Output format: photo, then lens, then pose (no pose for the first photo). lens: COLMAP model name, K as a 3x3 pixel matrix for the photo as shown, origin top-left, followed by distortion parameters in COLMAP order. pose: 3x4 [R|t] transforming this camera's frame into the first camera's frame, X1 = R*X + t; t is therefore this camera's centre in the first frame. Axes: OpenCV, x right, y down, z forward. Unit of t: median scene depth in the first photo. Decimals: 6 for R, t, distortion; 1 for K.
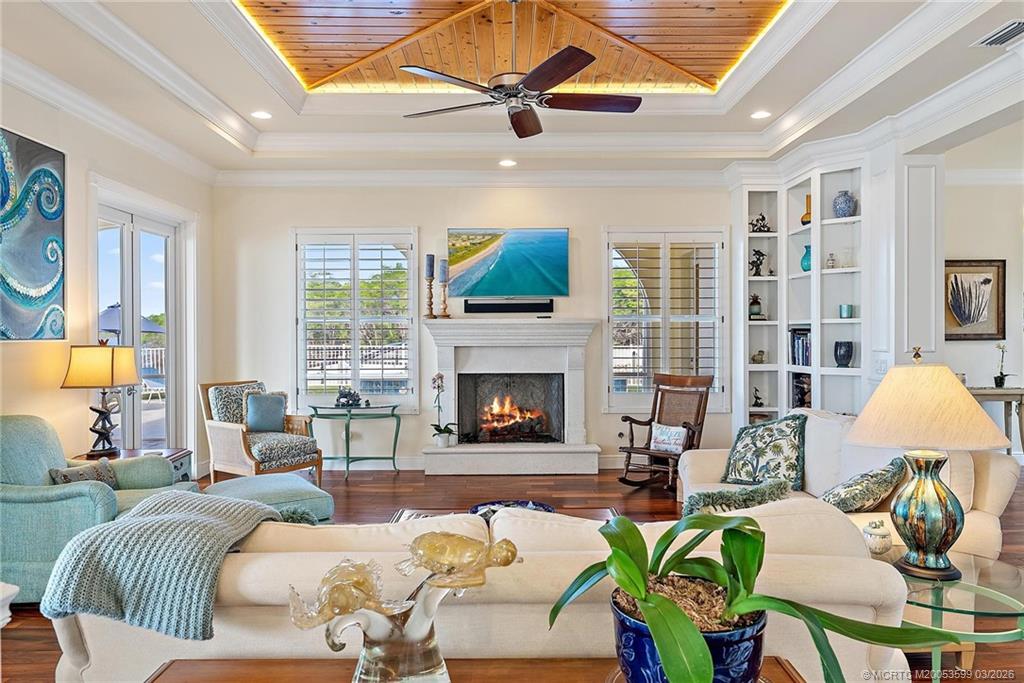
lens RADIAL K [[691.3, 0, 512.0], [0, 691.3, 341.5], [0, 0, 1]] dist [0.002894, 0.001030]
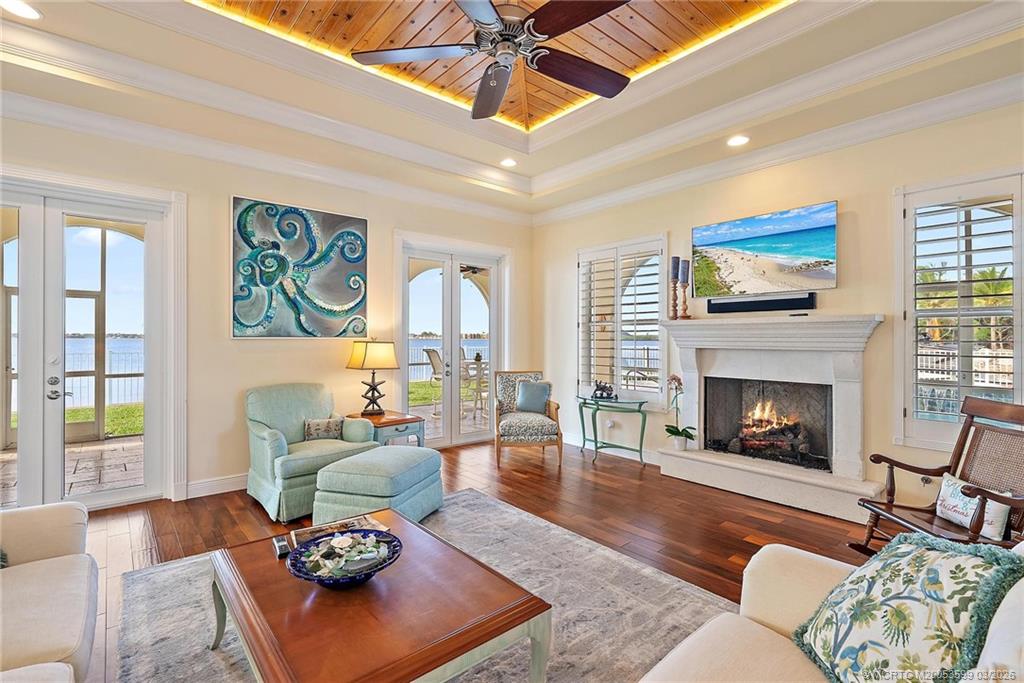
lens RADIAL K [[467.1, 0, 512.0], [0, 467.1, 341.5], [0, 0, 1]] dist [-0.001404, 0.000129]
pose [[0.639408, 0.010237, -0.768800, 0.261418], [-0.013354, 0.999908, 0.002208, -0.000283], [0.768752, 0.008855, 0.639486, 0.390307]]
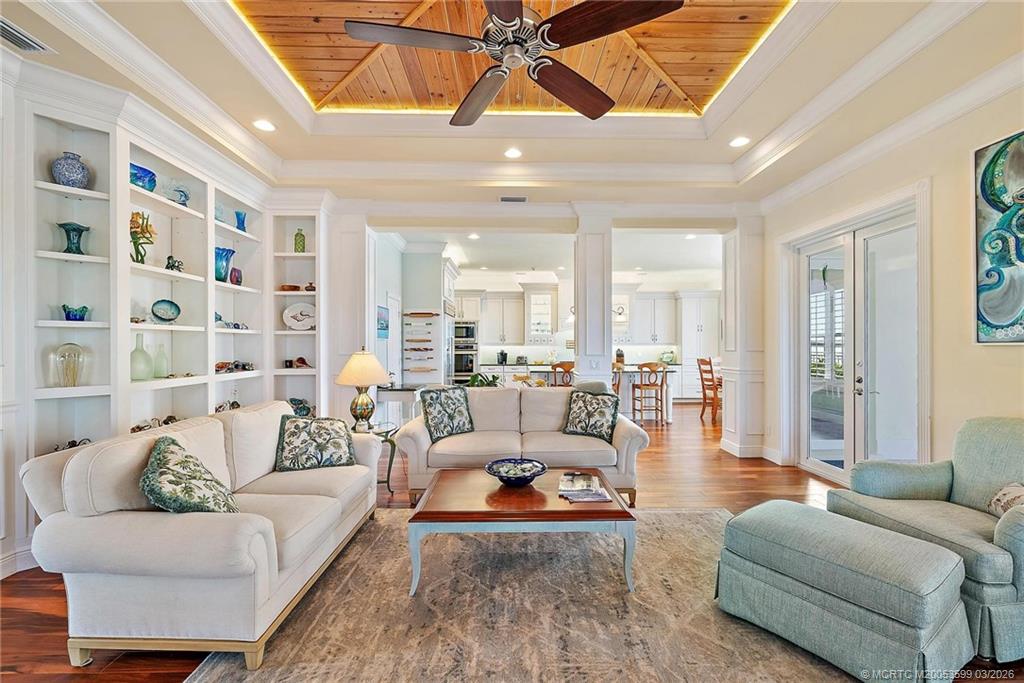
lens RADIAL K [[425.6, 0, 512.0], [0, 425.6, 341.5], [0, 0, 1]] dist [0.000886, 0.000063]
pose [[-0.999985, 0.002801, -0.004614, 0.019217], [0.002776, 0.999981, 0.005536, -0.004319], [0.004629, 0.005523, -0.999974, 0.875282]]
